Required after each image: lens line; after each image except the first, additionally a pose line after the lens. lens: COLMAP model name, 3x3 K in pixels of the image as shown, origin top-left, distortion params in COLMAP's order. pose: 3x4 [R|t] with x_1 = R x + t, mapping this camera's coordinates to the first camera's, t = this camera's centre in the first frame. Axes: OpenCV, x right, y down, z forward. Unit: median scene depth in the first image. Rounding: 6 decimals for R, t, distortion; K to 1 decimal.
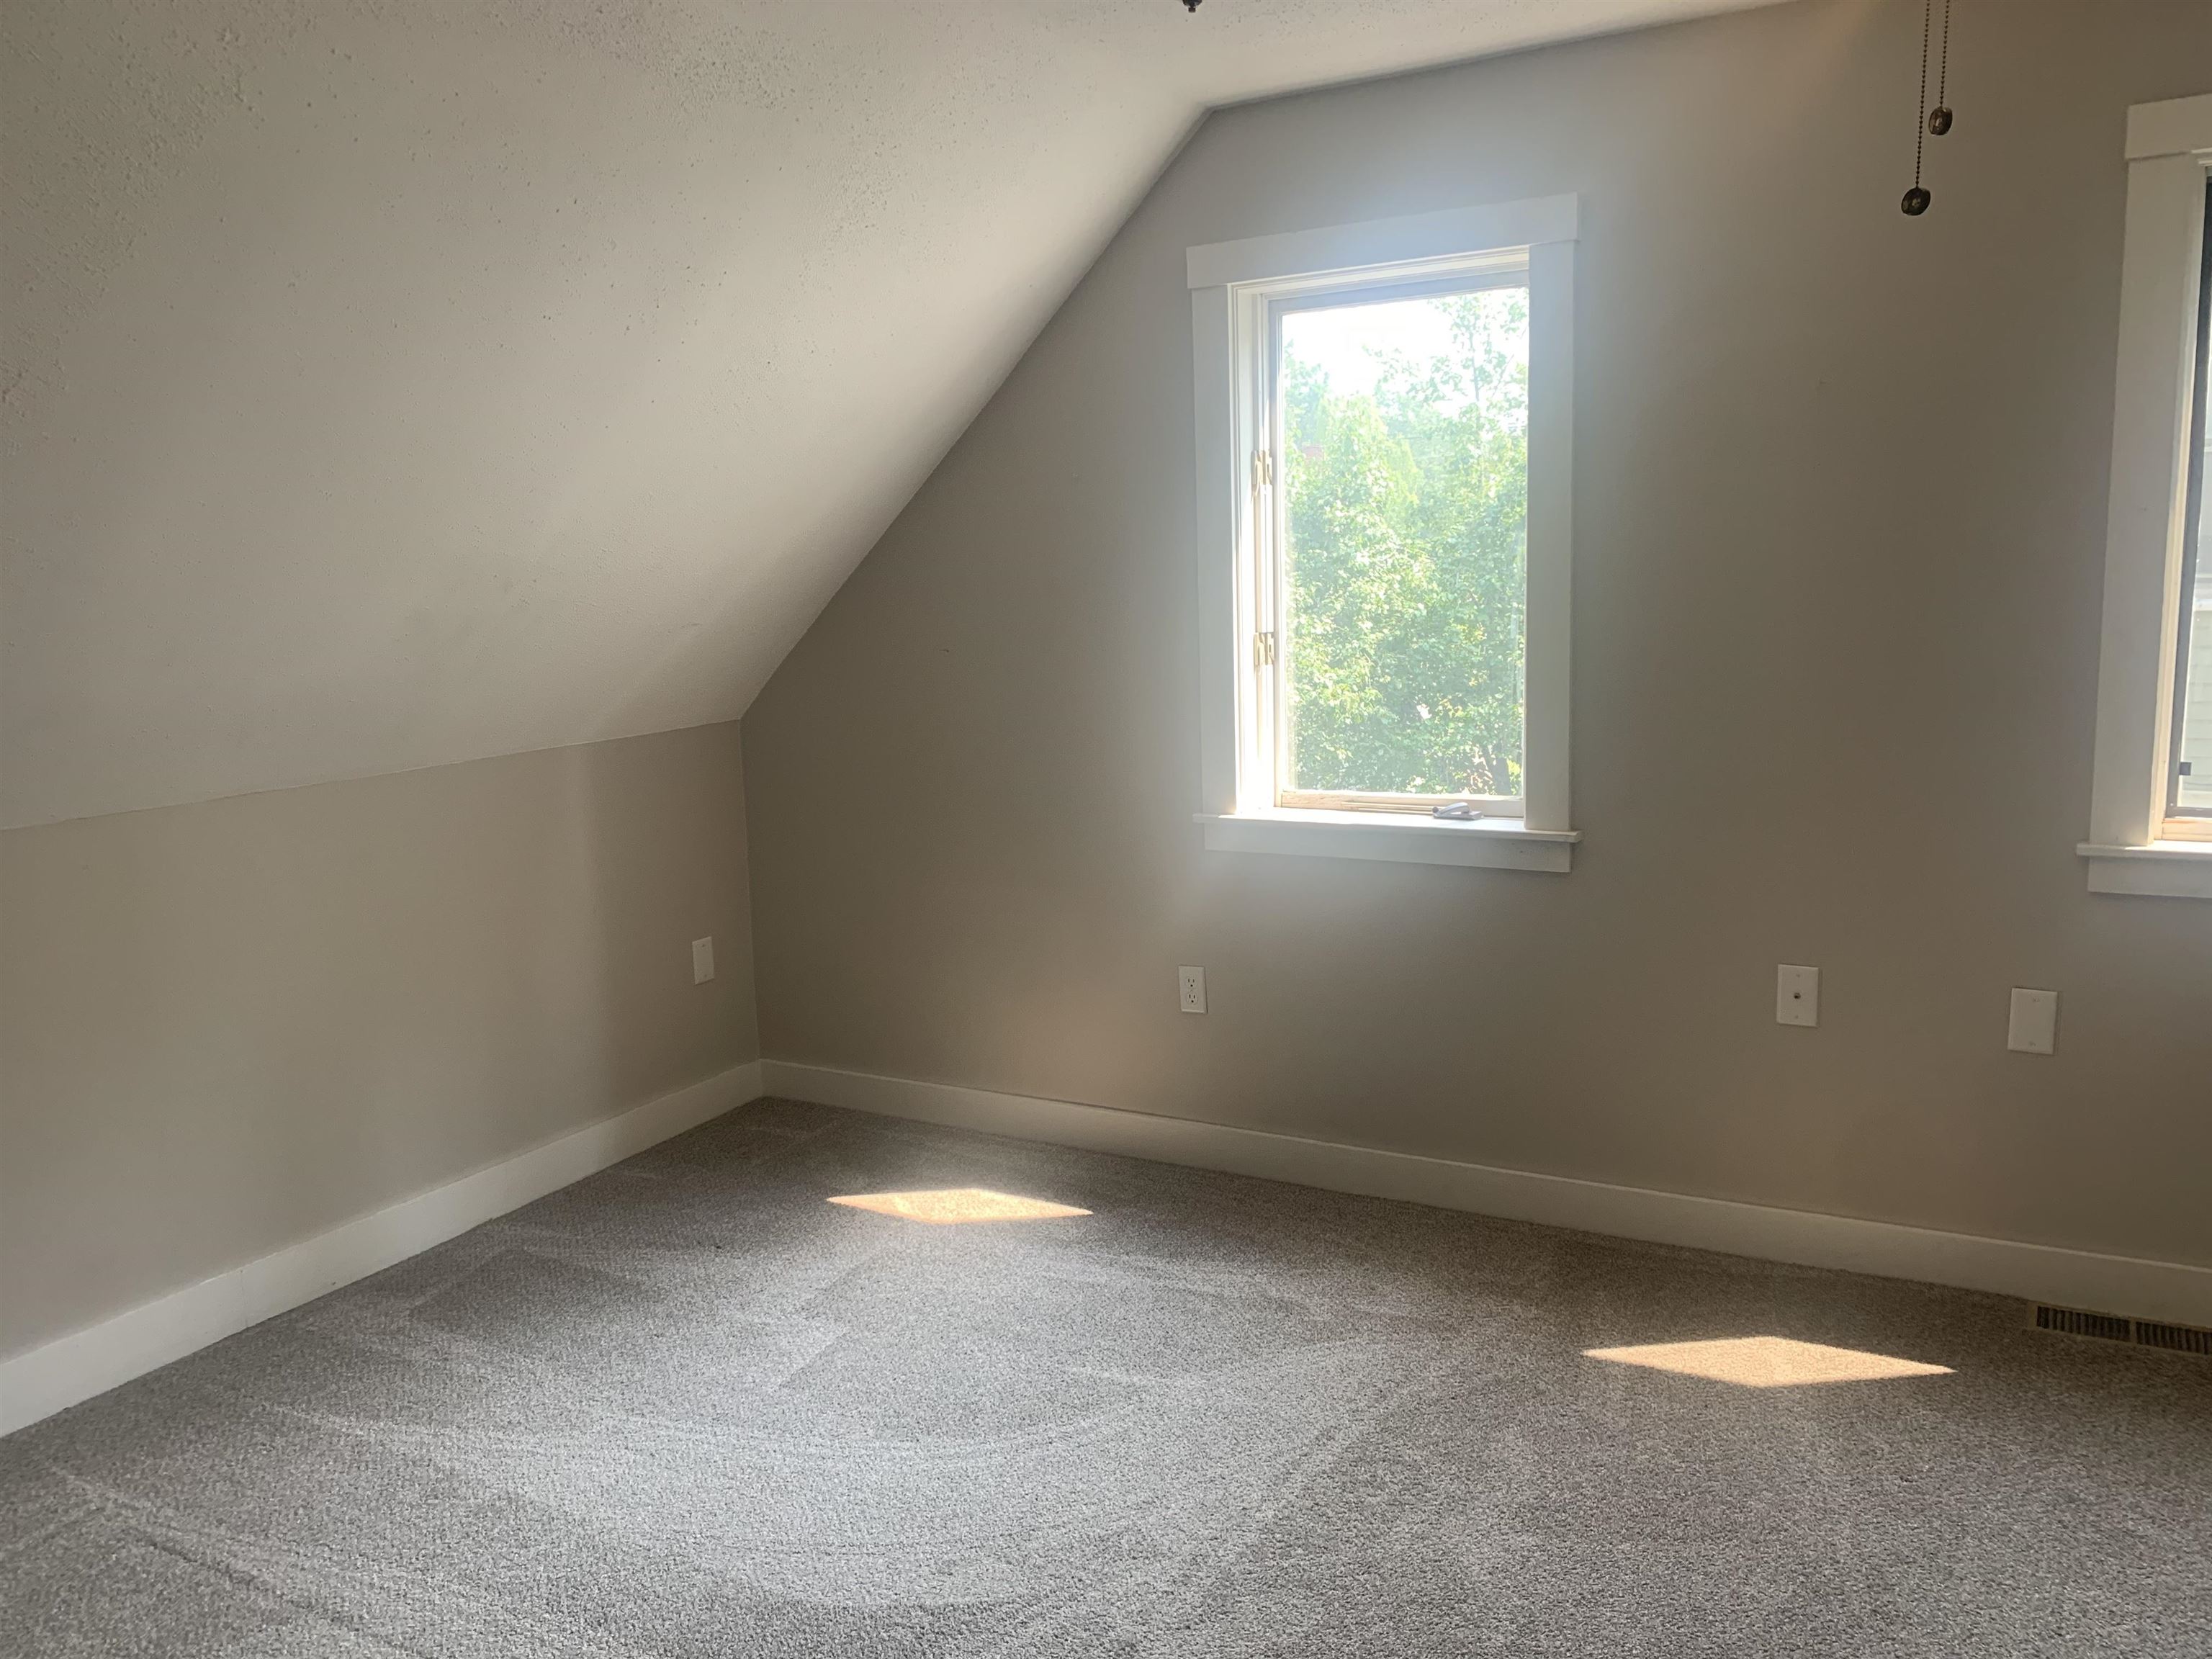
lens RADIAL K [[1714.2, 0, 1105.5], [0, 1714.2, 821.6], [0, 0, 1]] dist [0.028867, -0.004809]
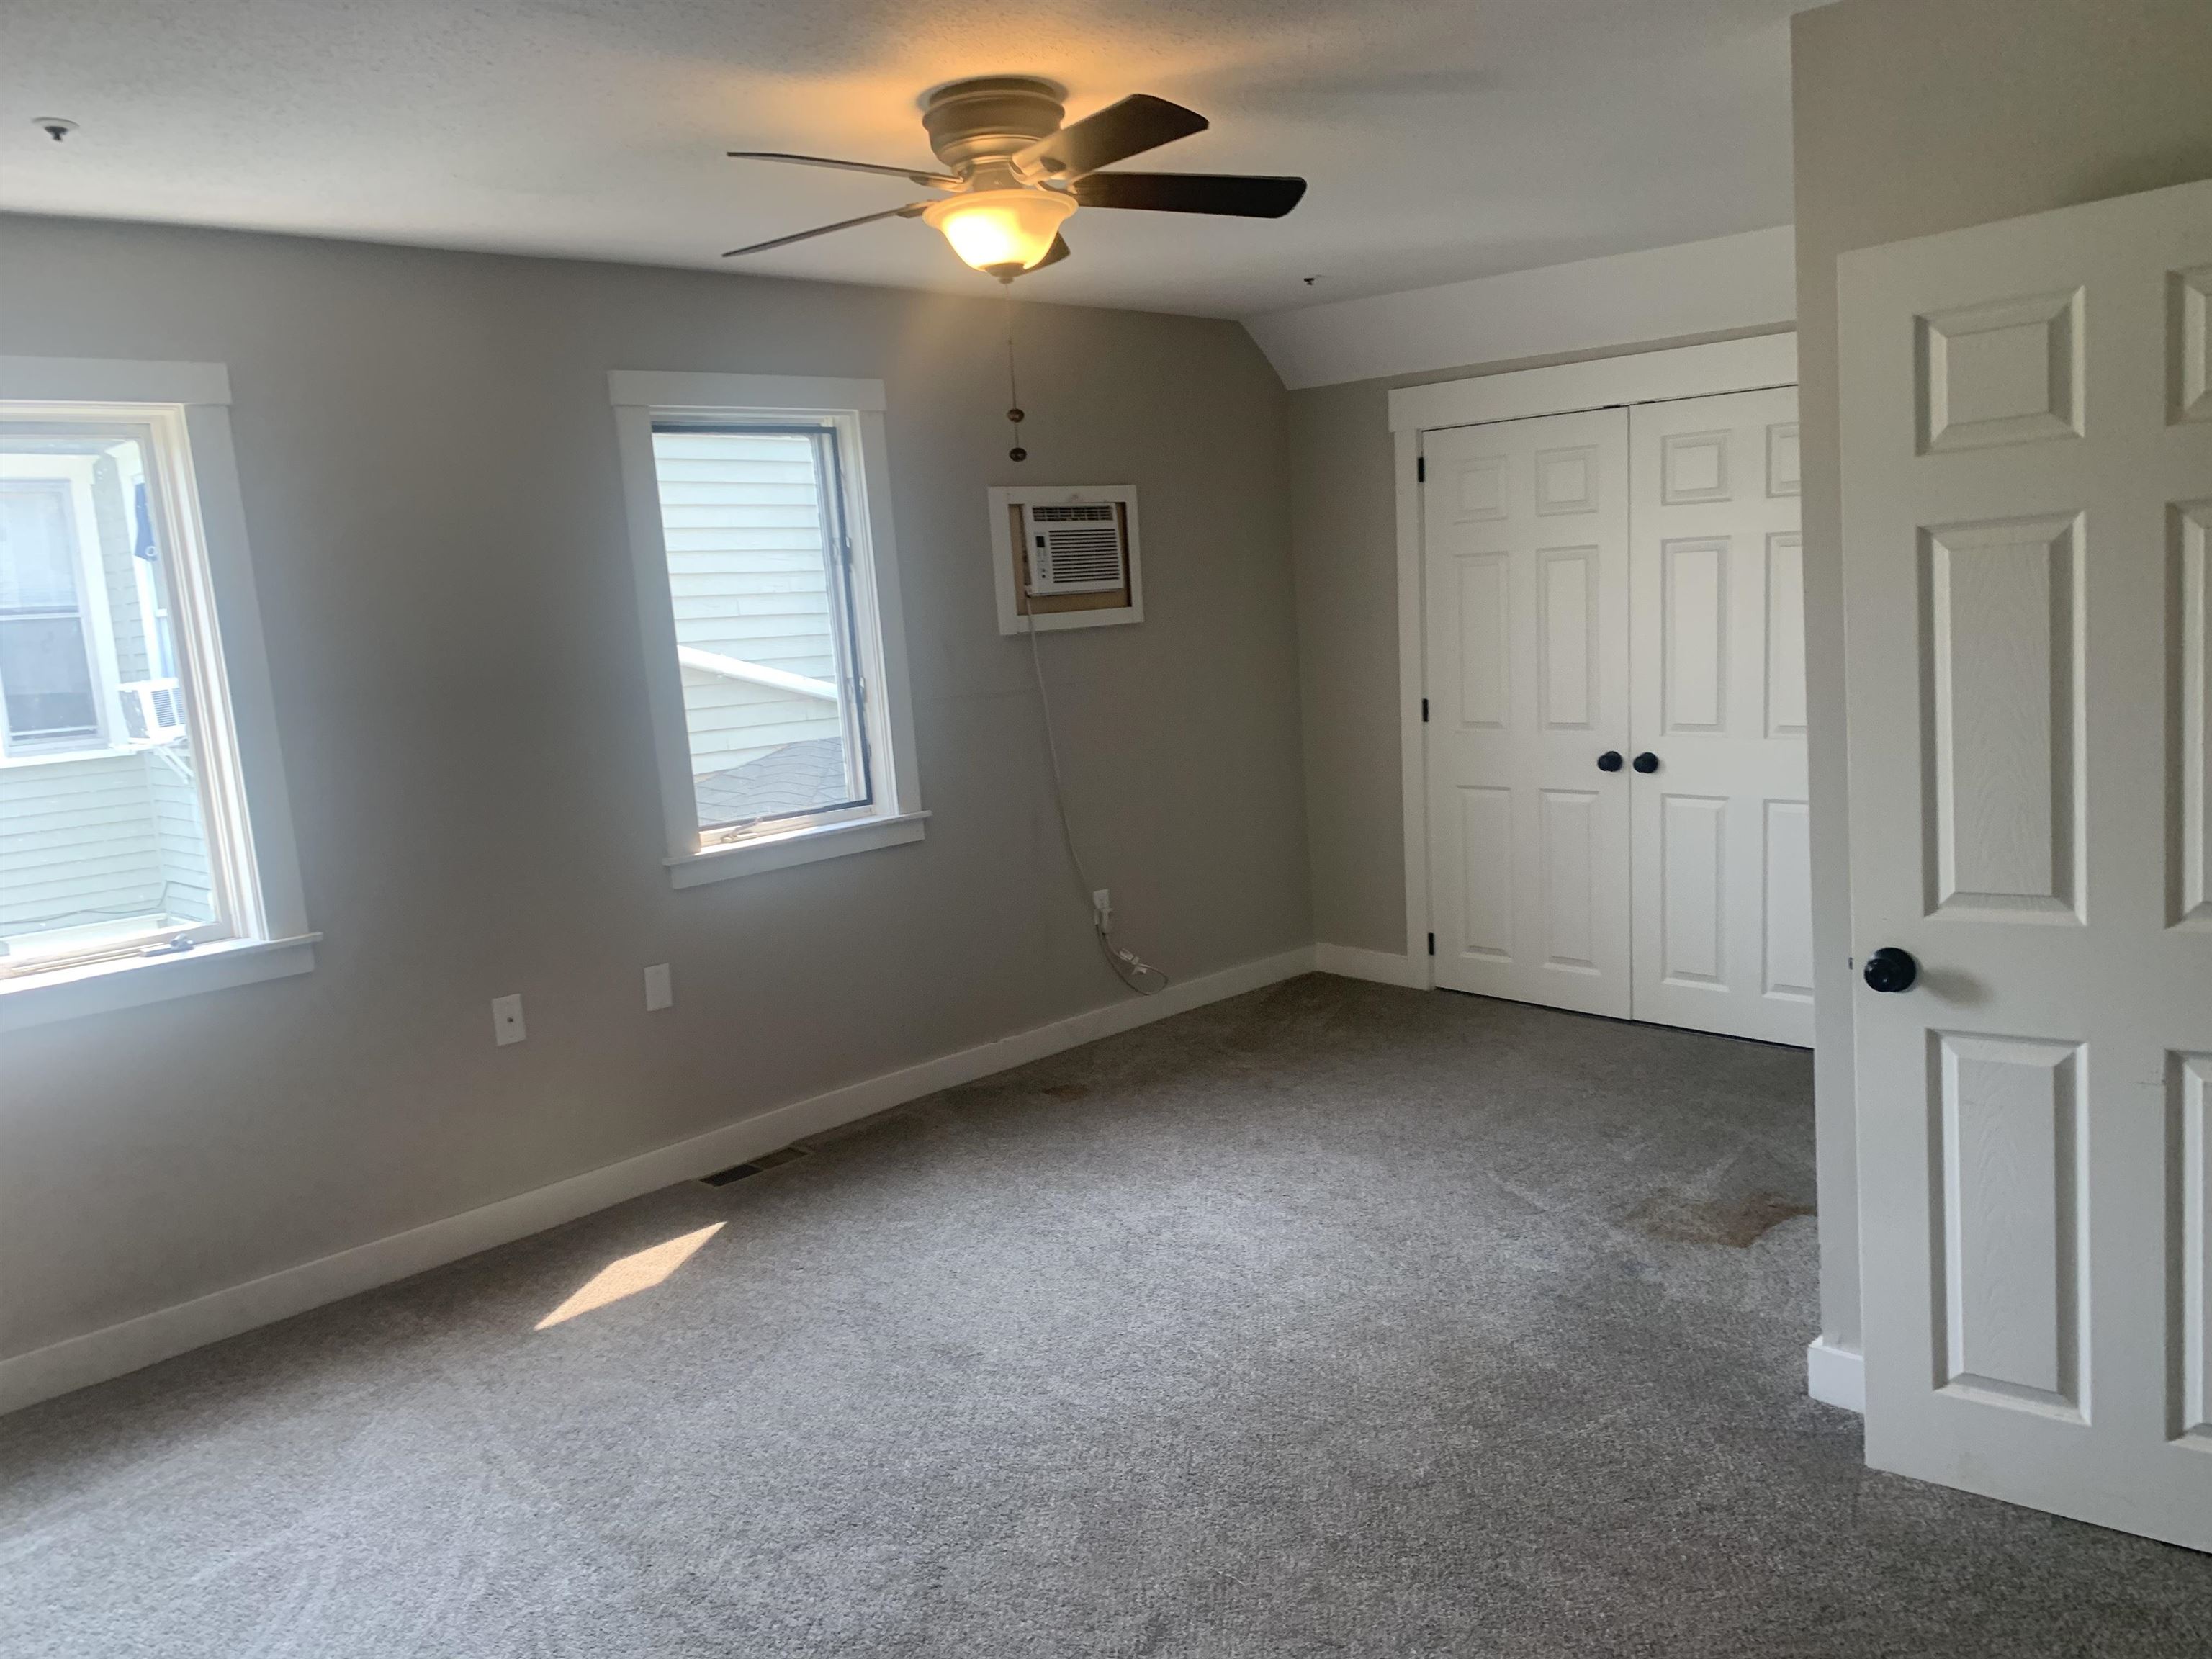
lens RADIAL K [[1673.6, 0, 1105.9], [0, 1673.6, 836.6], [0, 0, 1]] dist [0.022251, -0.001424]
pose [[0.293358, -0.130372, 0.947072, -0.670117], [0.210279, 0.975196, 0.069109, -0.024967], [-0.932590, 0.178876, 0.313496, 0.198755]]
